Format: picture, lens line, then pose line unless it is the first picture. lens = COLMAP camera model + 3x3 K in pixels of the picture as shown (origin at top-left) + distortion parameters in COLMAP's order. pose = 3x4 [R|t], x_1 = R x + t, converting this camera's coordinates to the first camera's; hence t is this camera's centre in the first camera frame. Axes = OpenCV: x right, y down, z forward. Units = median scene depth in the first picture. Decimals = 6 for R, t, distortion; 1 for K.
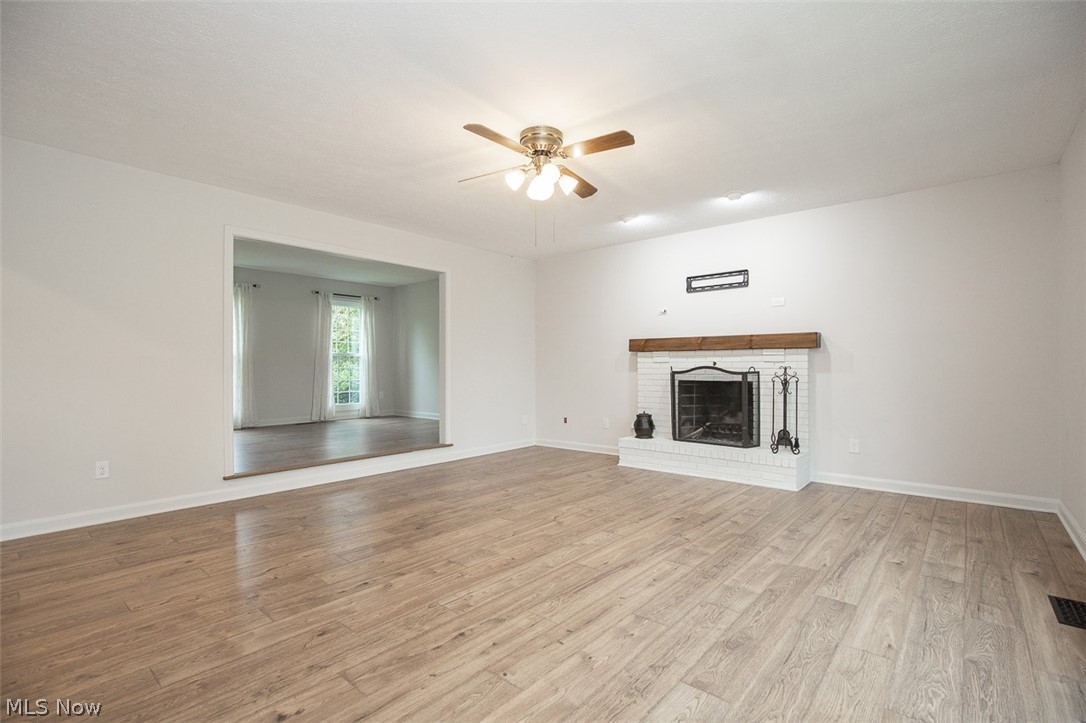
lens RADIAL K [[498.9, 0, 548.8], [0, 498.9, 364.6], [0, 0, 1]] dist [-0.009430, 0.002035]
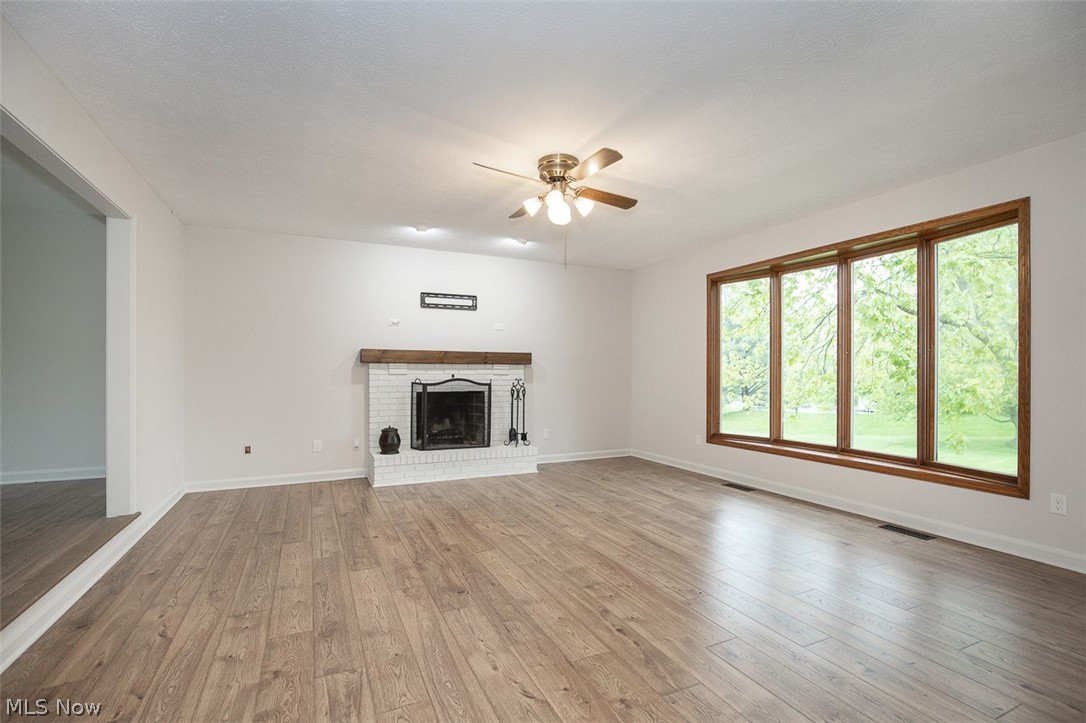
lens RADIAL K [[498.9, 0, 539.2], [0, 498.9, 375.5], [0, 0, 1]] dist [-0.009430, 0.002035]
pose [[0.414980, -0.003847, 0.909822, -0.827747], [-0.009148, 0.999923, 0.008401, -0.019348], [-0.909784, -0.011809, 0.414913, 0.505518]]
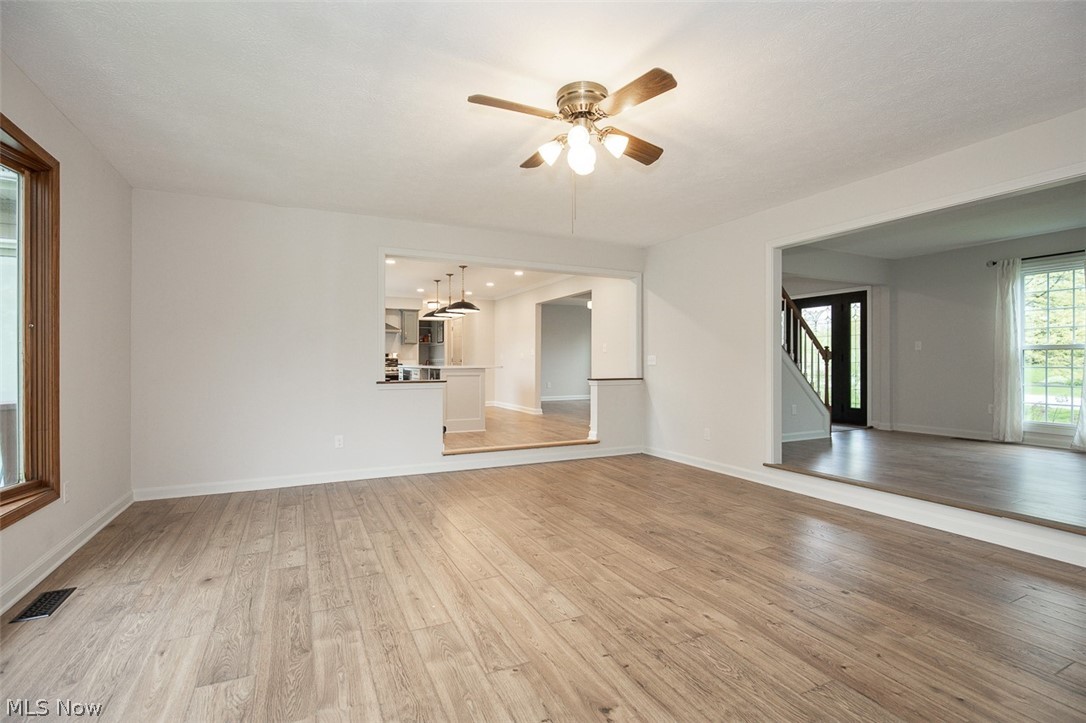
lens RADIAL K [[498.9, 0, 542.7], [0, 498.9, 375.1], [0, 0, 1]] dist [-0.009430, 0.002035]
pose [[-0.390821, 0.022568, -0.920190, 0.655898], [0.006889, 0.999743, 0.021593, -0.007936], [0.920441, 0.002100, -0.390876, 1.062781]]
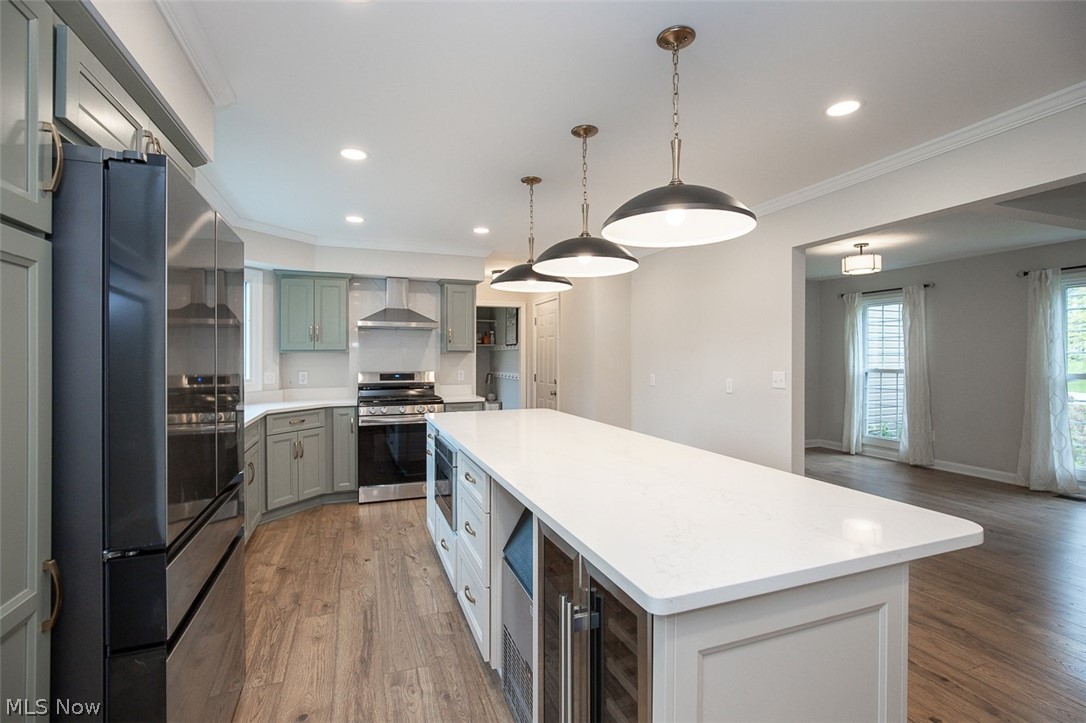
lens RADIAL K [[498.9, 0, 539.2], [0, 498.9, 358.1], [0, 0, 1]] dist [-0.009430, 0.002035]
pose [[-0.488399, -0.000842, -0.872620, -0.606608], [0.004750, 0.999982, -0.003623, -0.108832], [0.872608, -0.005915, -0.488386, 0.097648]]
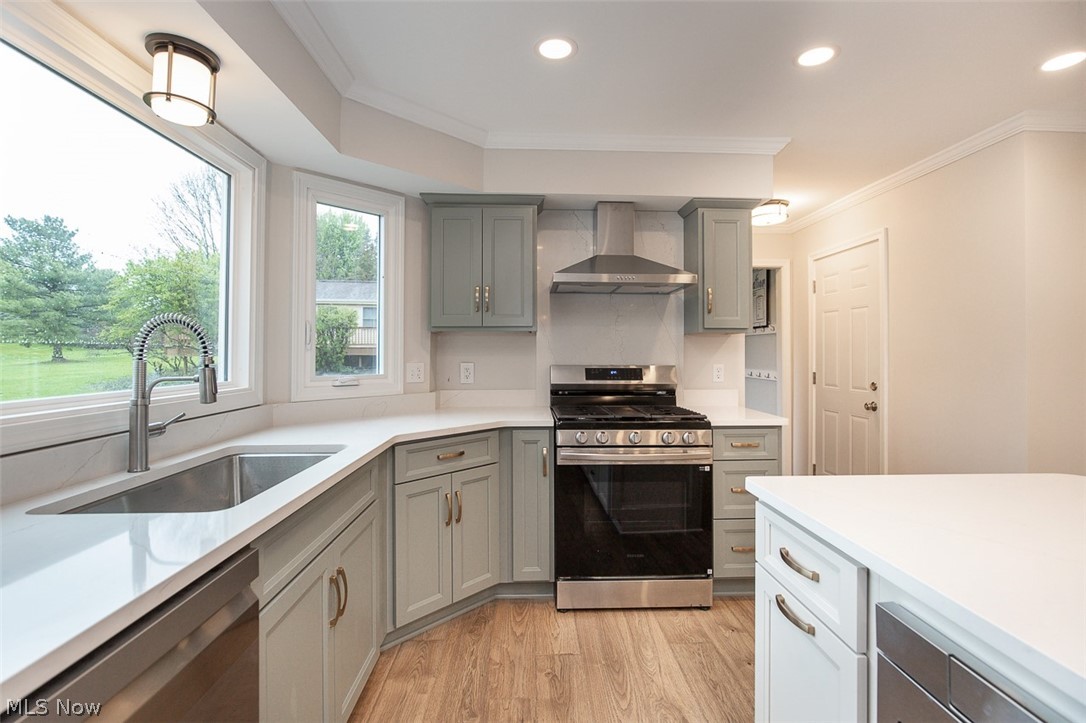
lens RADIAL K [[498.9, 0, 546.3], [0, 498.9, 352.8], [0, 0, 1]] dist [-0.009430, 0.002035]
pose [[-0.734002, -0.003359, -0.679139, -0.979719], [0.000591, 0.999984, -0.005584, -0.094100], [0.679147, -0.004500, -0.733988, -0.386369]]
